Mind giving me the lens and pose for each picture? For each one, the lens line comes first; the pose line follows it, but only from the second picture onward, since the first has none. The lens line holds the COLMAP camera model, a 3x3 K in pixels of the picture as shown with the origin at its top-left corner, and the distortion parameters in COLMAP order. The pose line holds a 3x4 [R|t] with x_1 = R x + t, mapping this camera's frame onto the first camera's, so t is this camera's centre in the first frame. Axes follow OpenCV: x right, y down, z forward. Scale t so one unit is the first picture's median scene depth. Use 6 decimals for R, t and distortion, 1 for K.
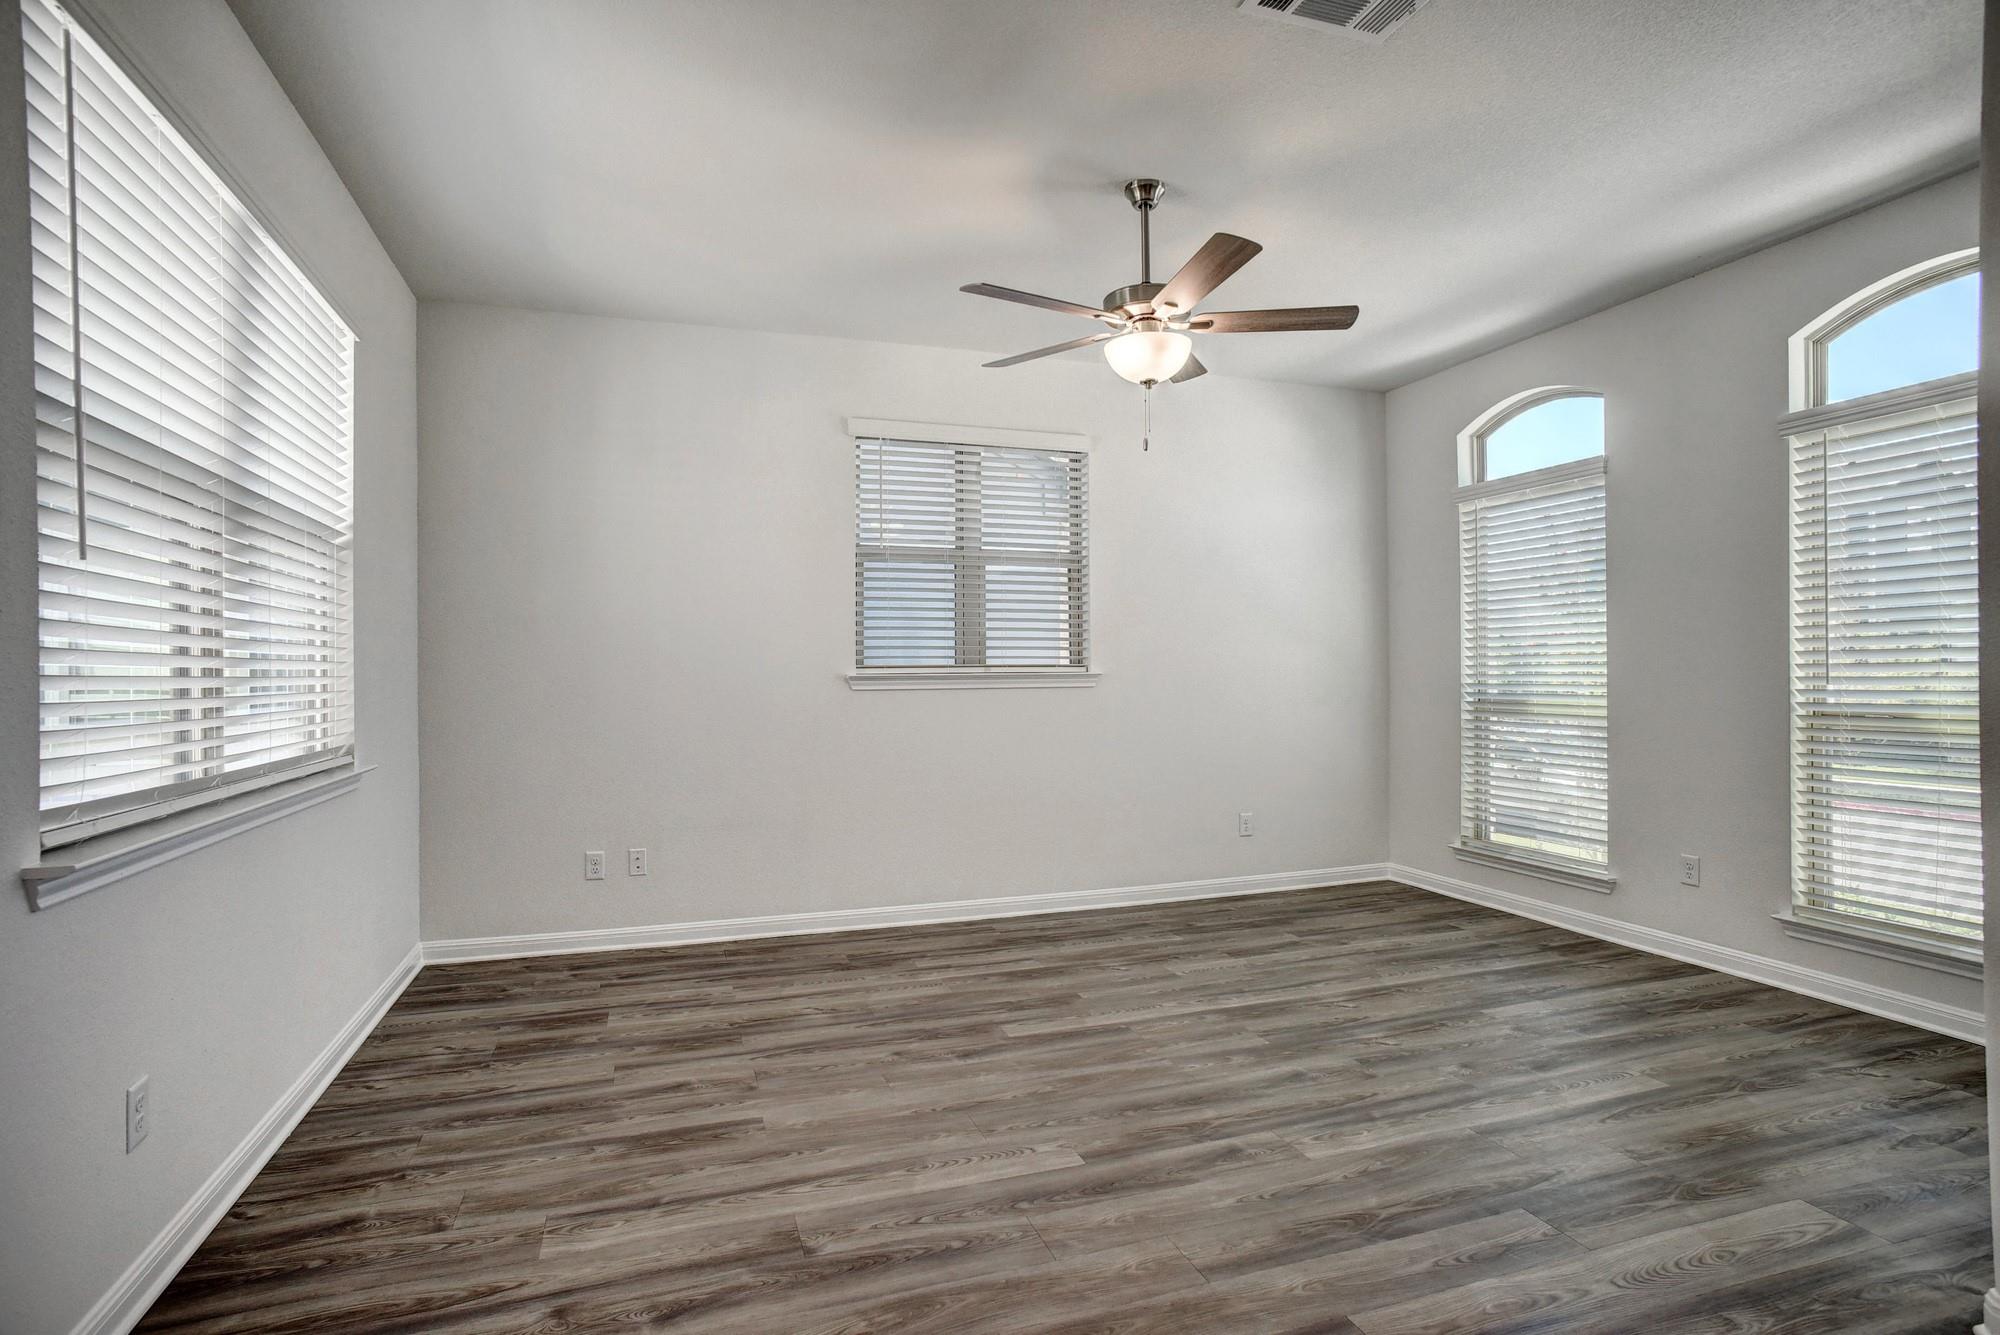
lens RADIAL K [[1026.1, 0, 1003.4], [0, 1026.1, 674.1], [0, 0, 1]] dist [-0.069806, 0.047311]
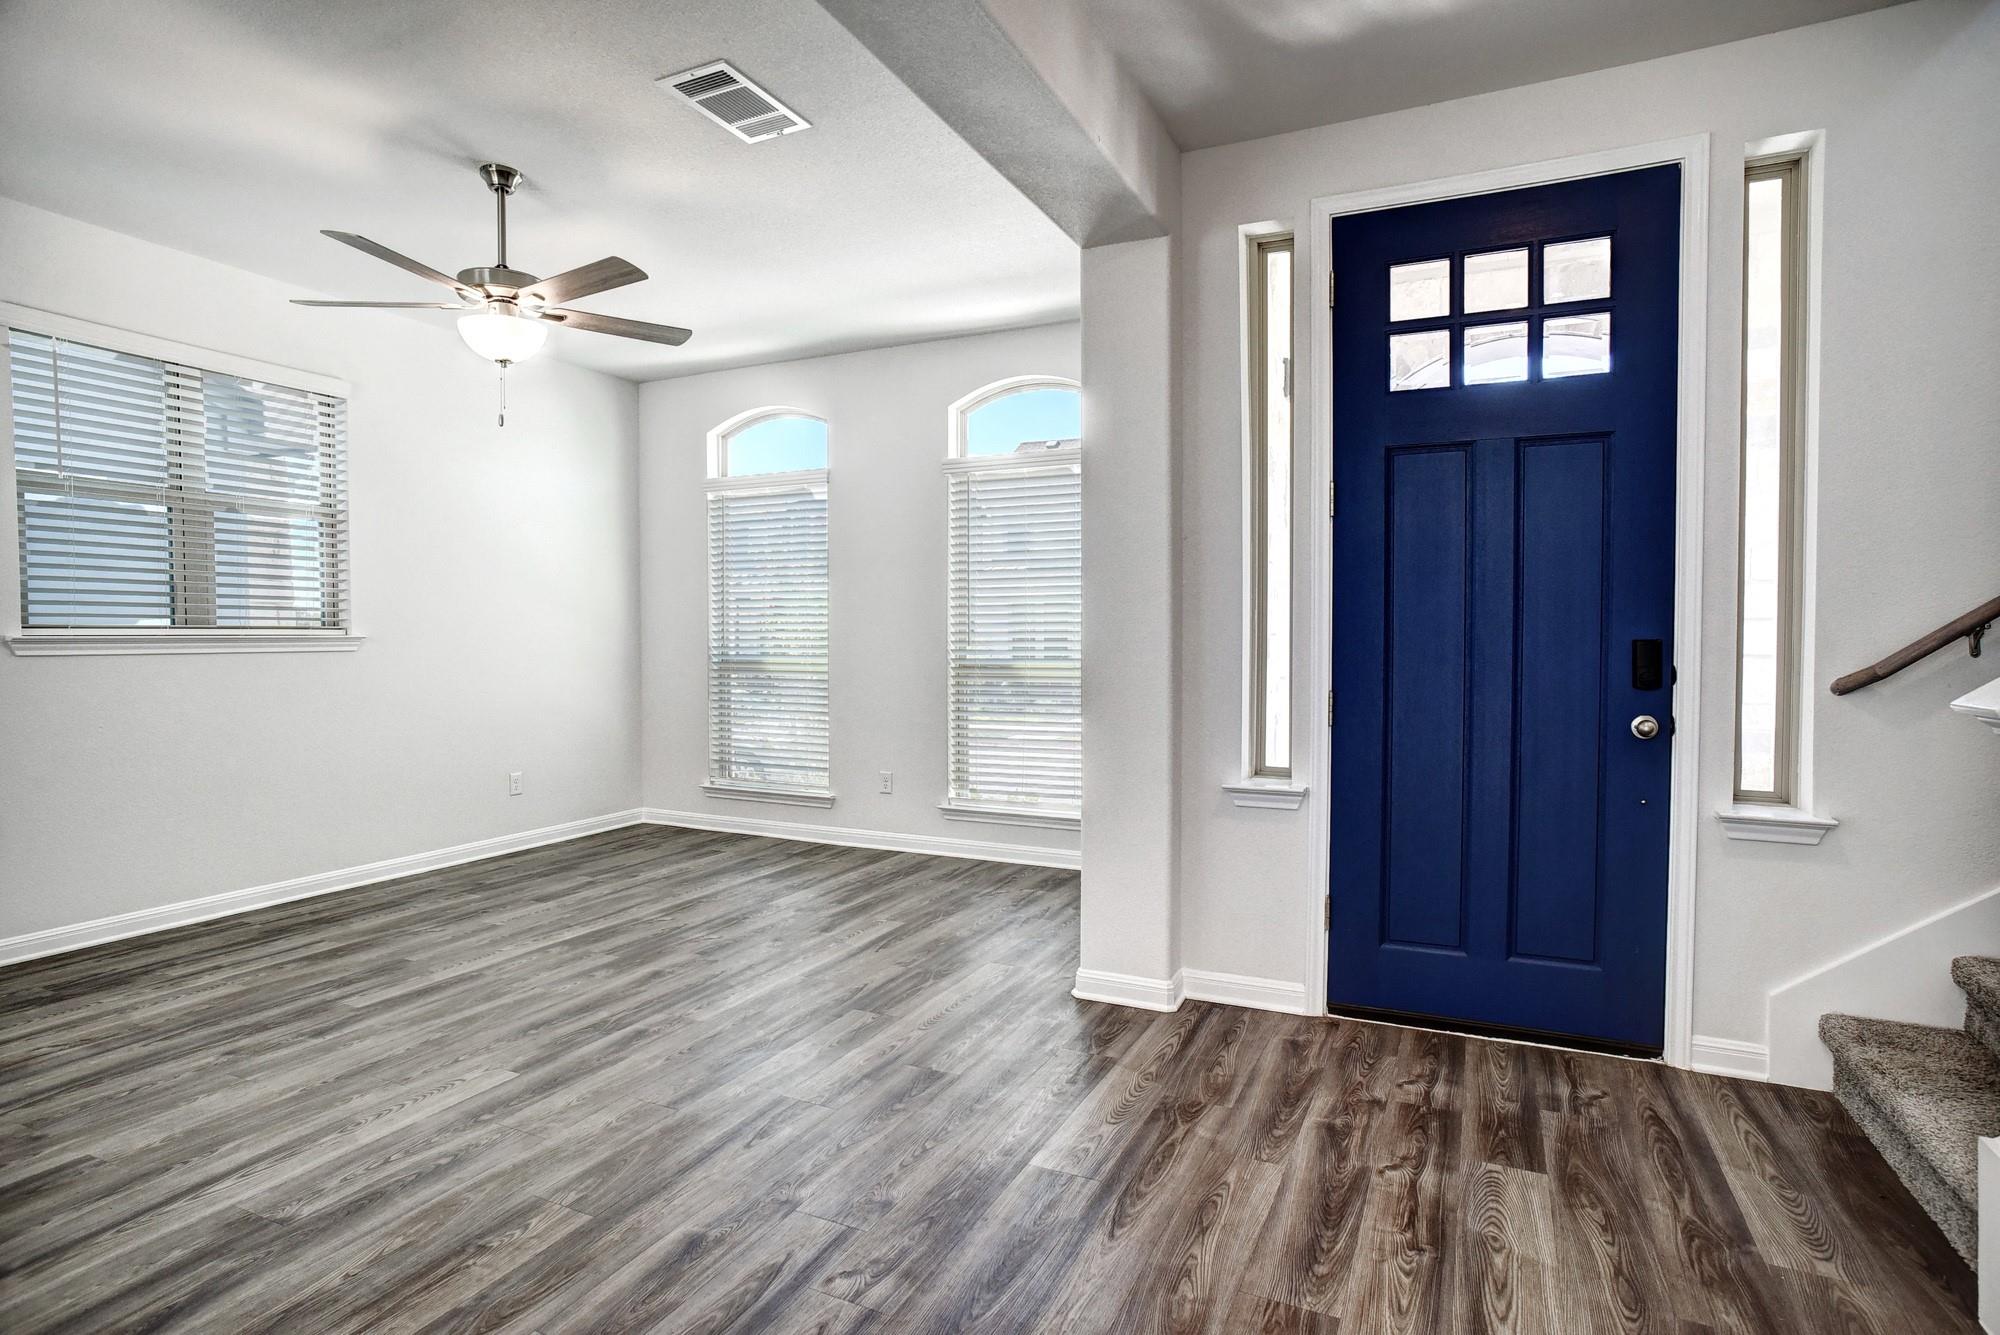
lens RADIAL K [[1026.1, 0, 1003.4], [0, 1026.1, 674.1], [0, 0, 1]] dist [-0.069806, 0.047311]
pose [[0.699741, -0.020333, 0.714107, -0.246511], [-0.003963, 0.999469, 0.032341, 0.002547], [-0.714385, -0.025460, 0.699289, -0.110385]]
